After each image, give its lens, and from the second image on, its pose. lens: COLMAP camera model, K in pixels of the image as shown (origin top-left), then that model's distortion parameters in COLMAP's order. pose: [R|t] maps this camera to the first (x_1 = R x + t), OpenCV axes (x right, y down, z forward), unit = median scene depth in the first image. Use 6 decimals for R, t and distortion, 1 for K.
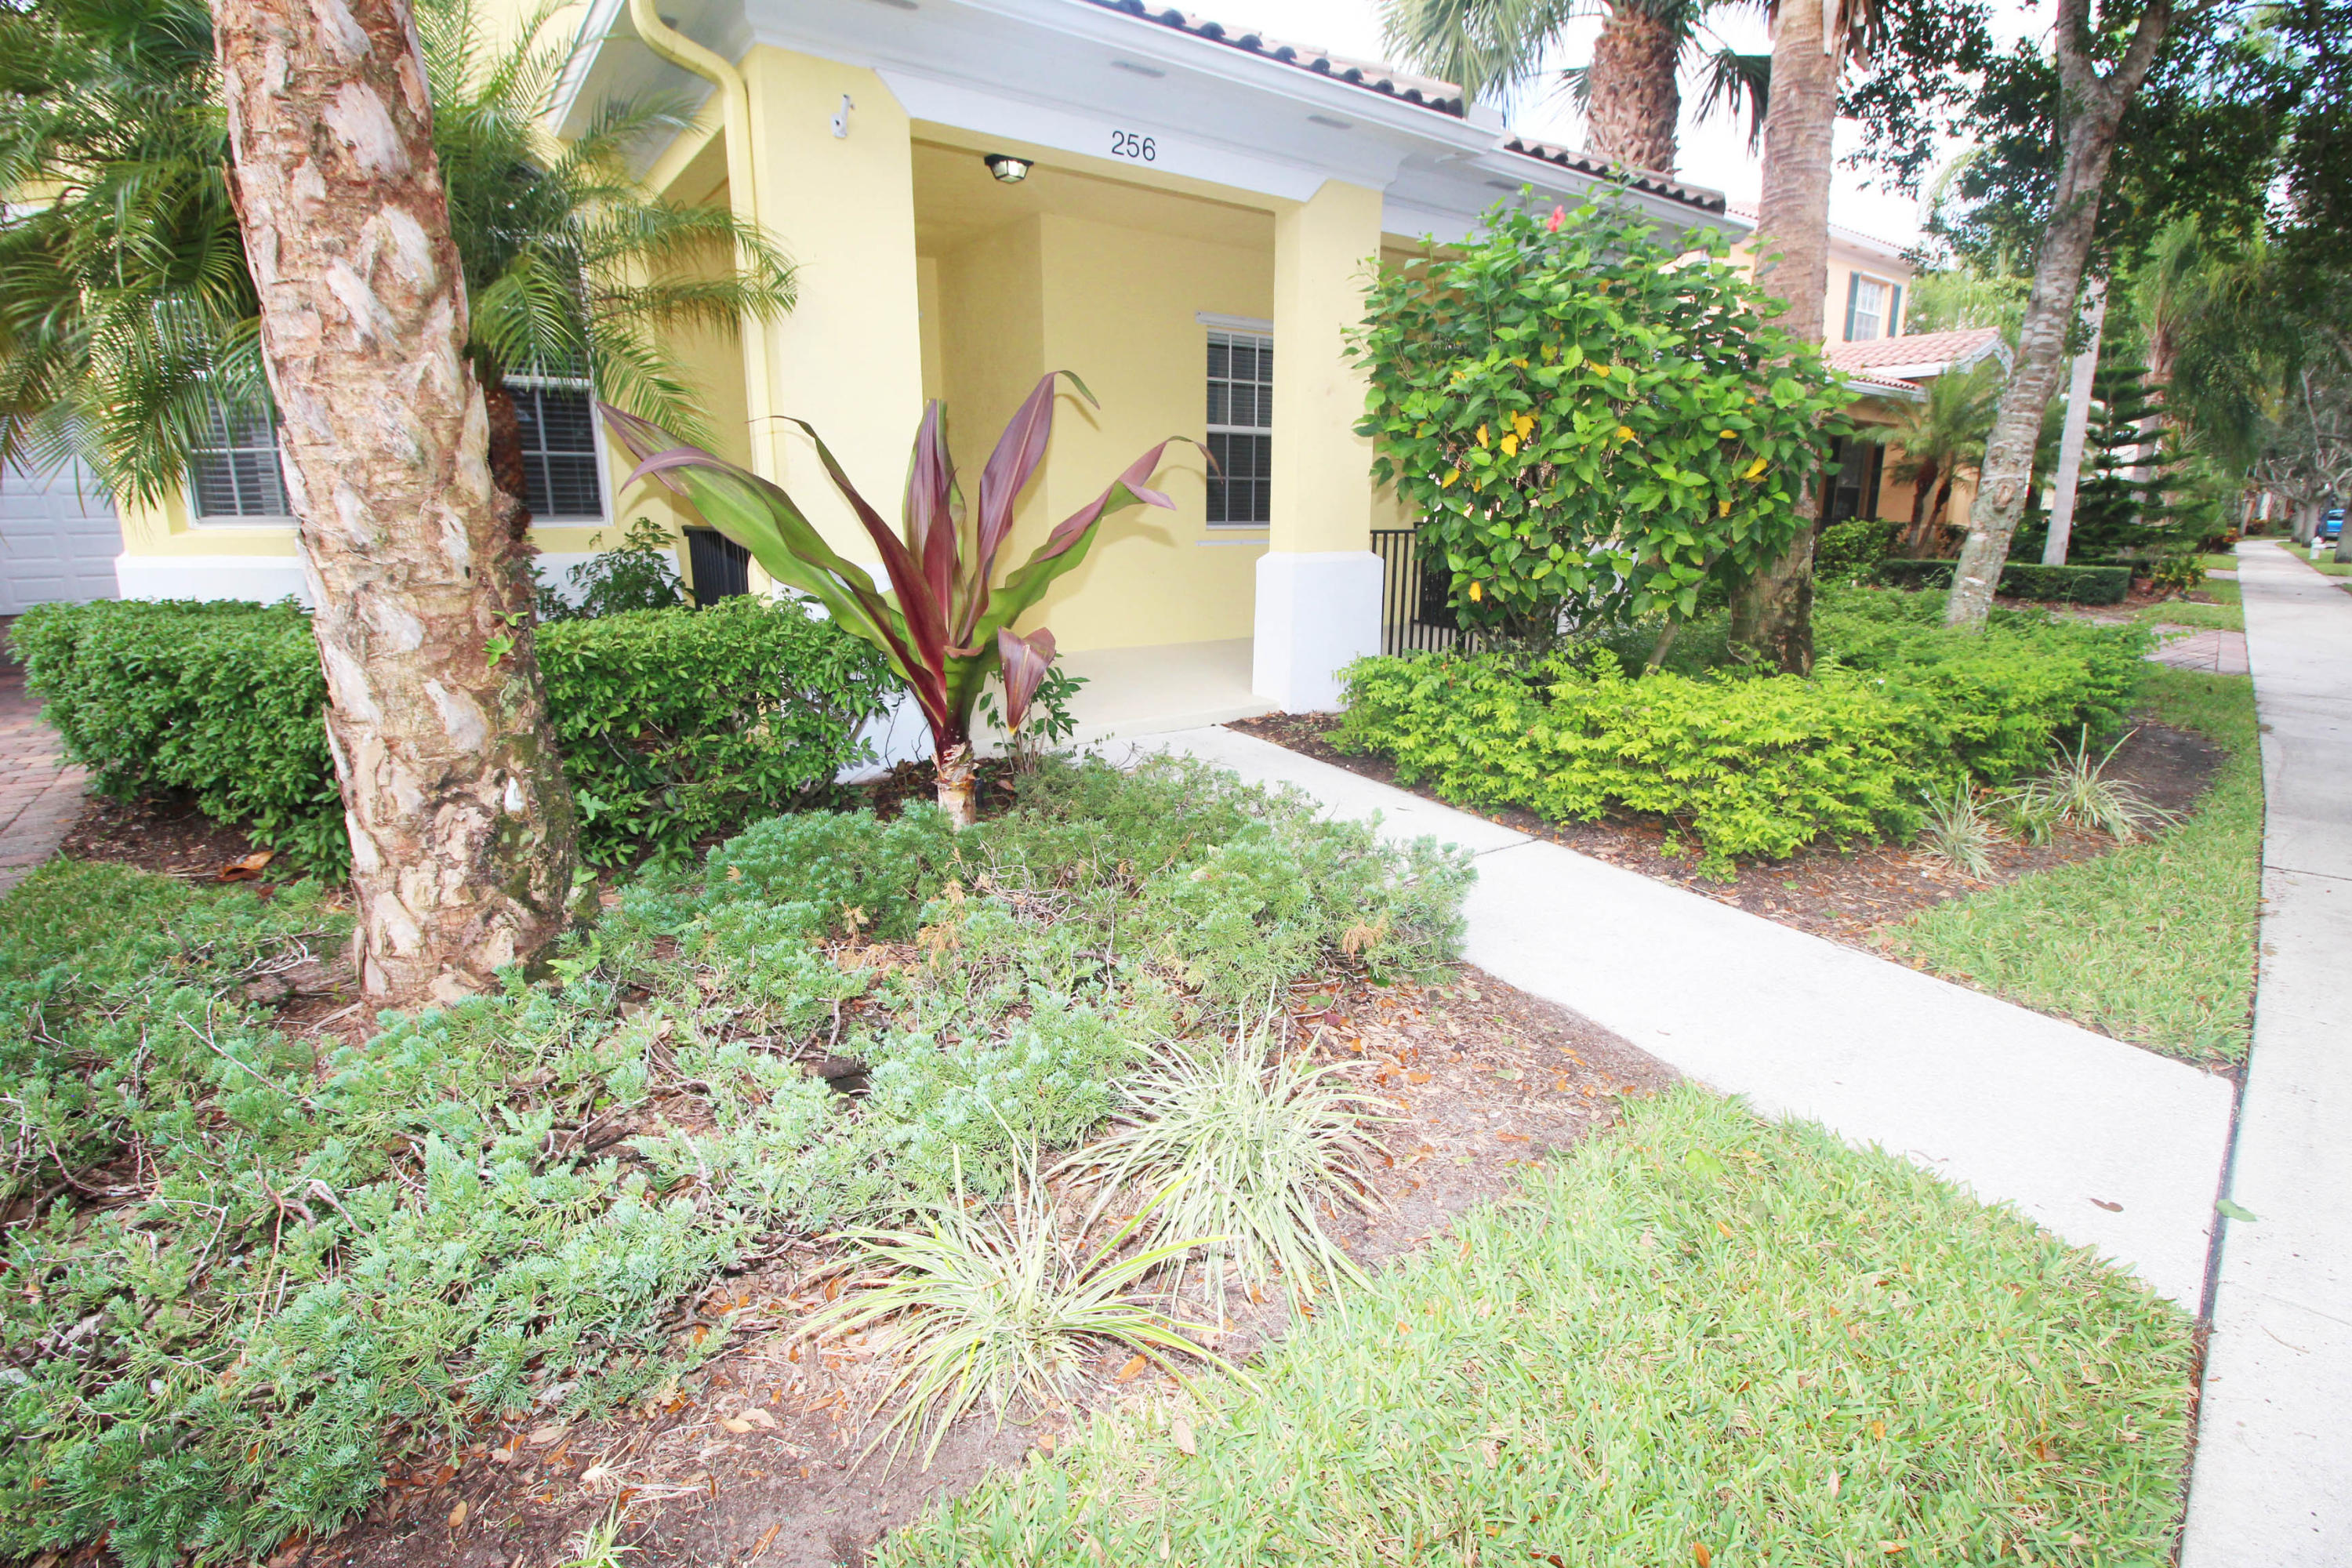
lens RADIAL K [[1089.2, 0, 1163.3], [0, 1089.2, 792.2], [0, 0, 1]] dist [-0.015874, -0.007105]
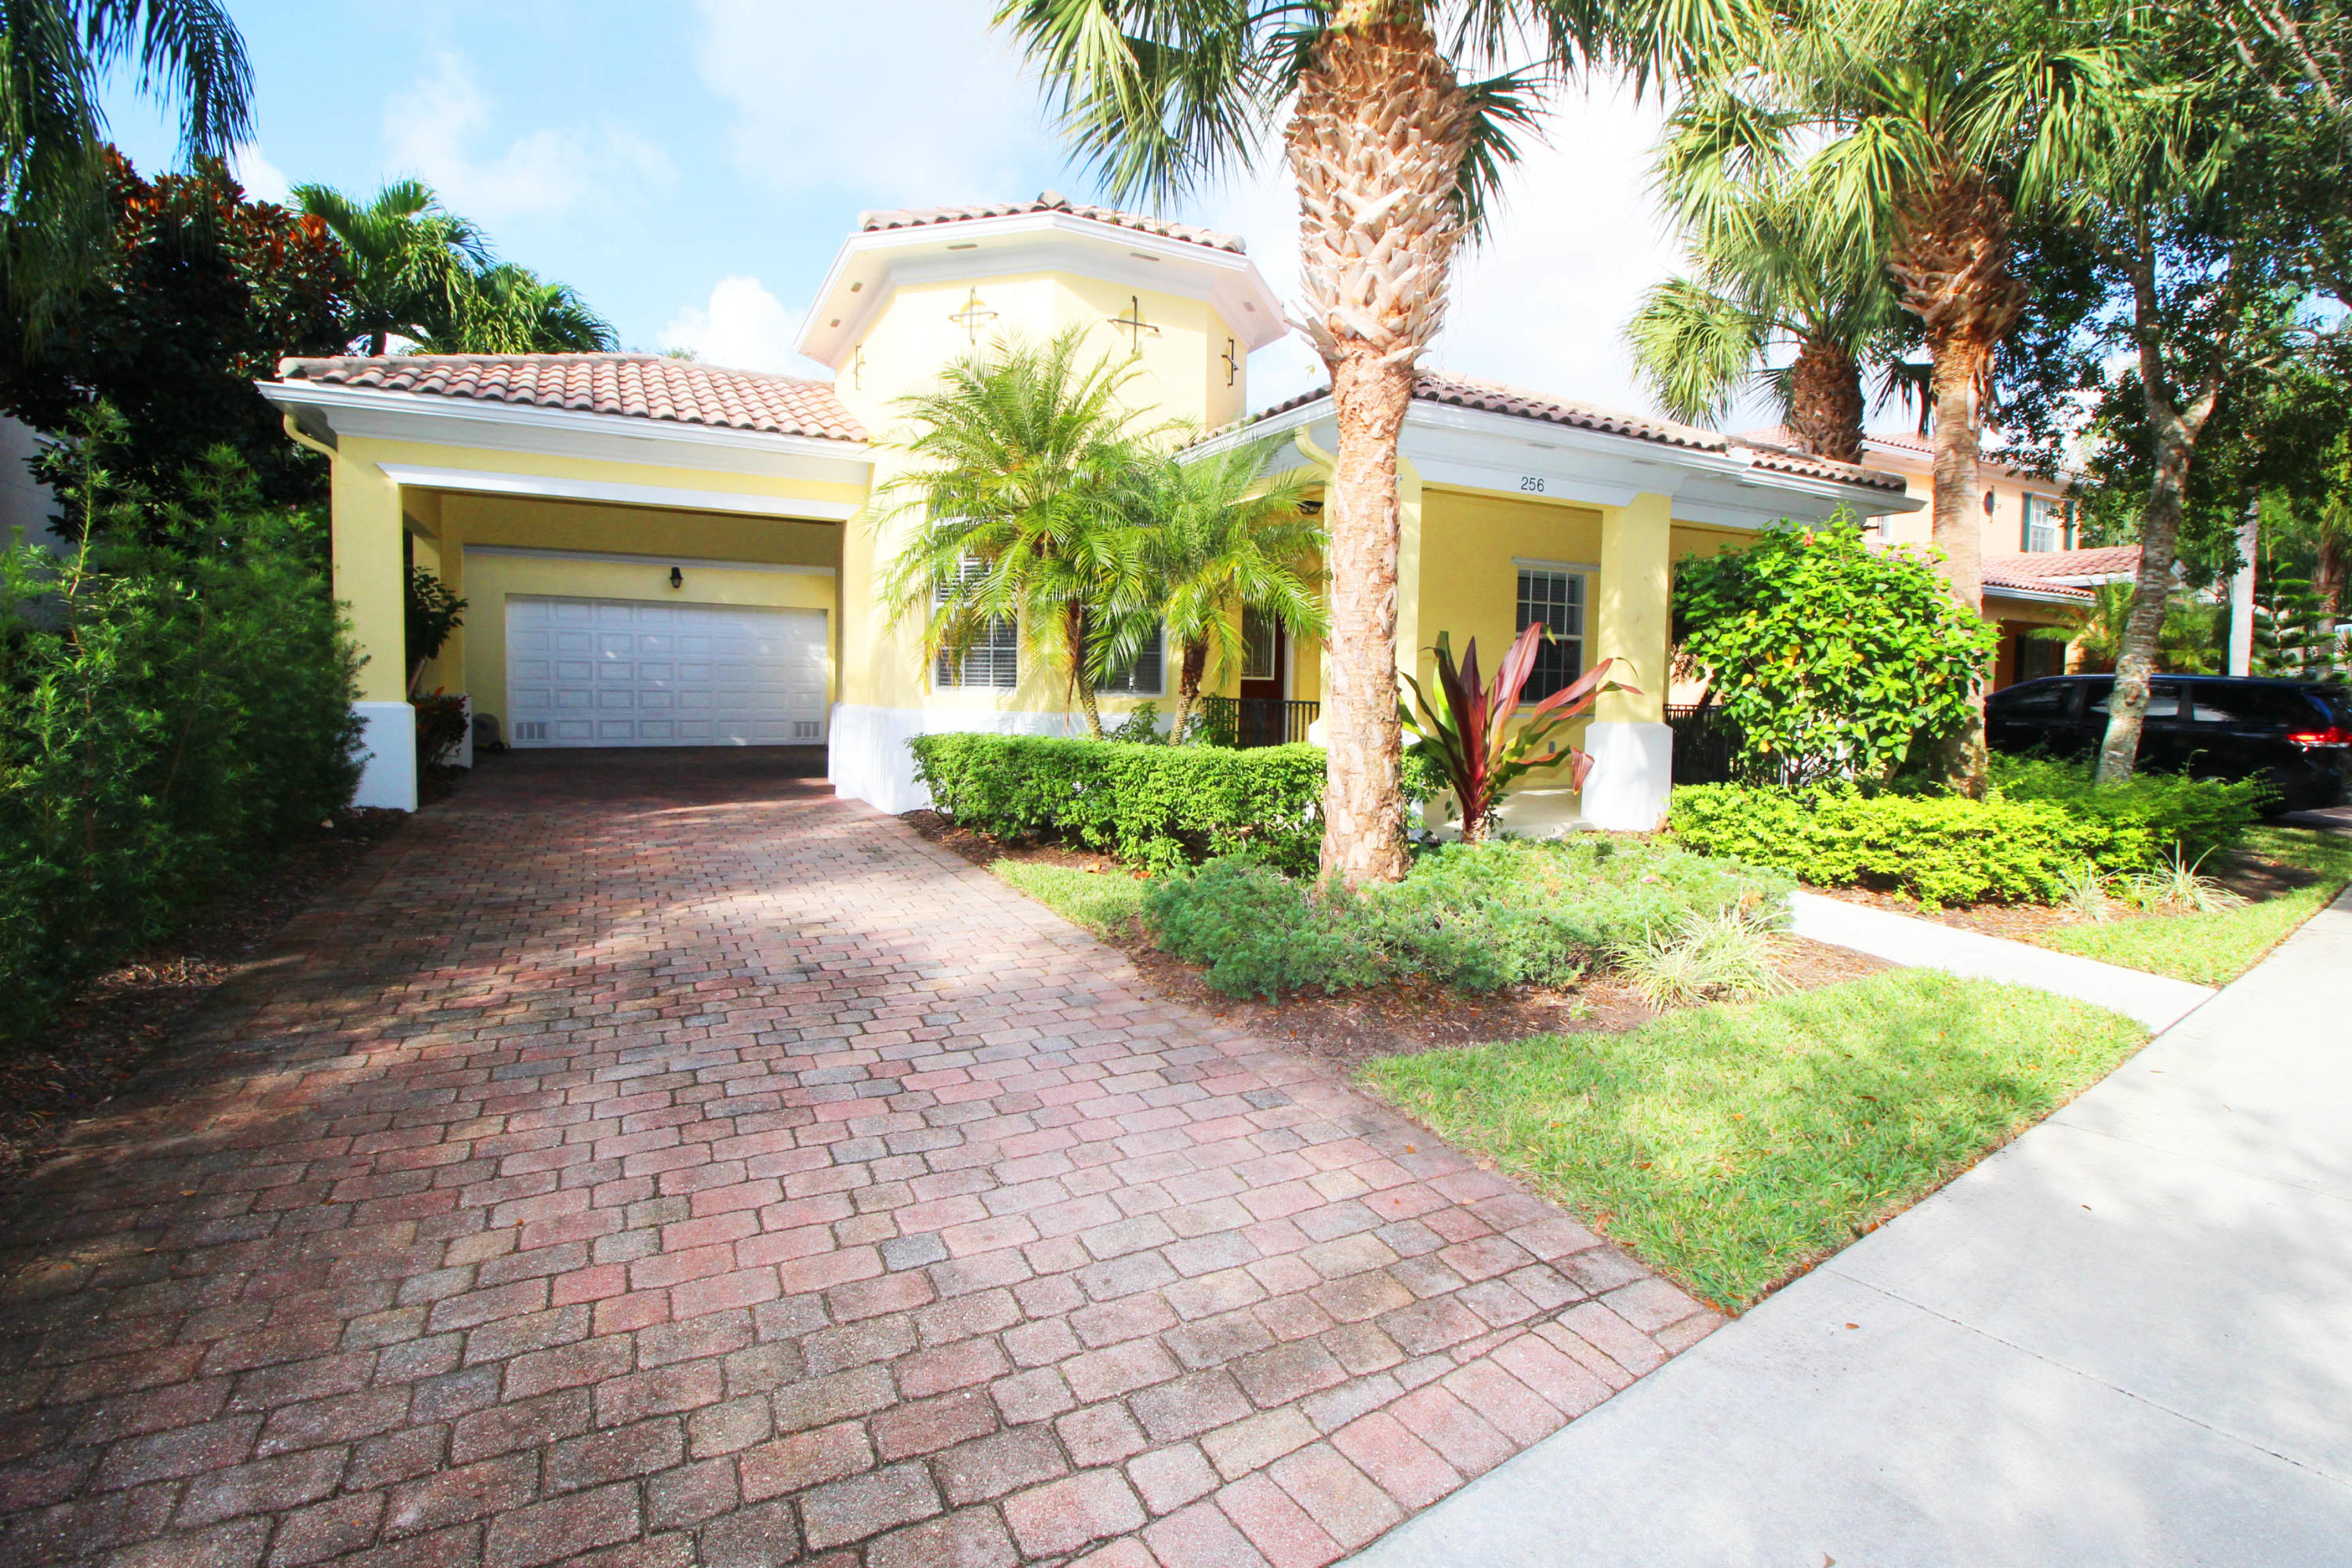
lens RADIAL K [[1089.2, 0, 1176.2], [0, 1089.2, 768.6], [0, 0, 1]] dist [-0.015874, -0.007105]
pose [[0.991045, 0.028667, -0.130415, -0.414074], [-0.051006, 0.983893, -0.171329, 0.191585], [0.123403, 0.176447, 0.976544, -0.774995]]
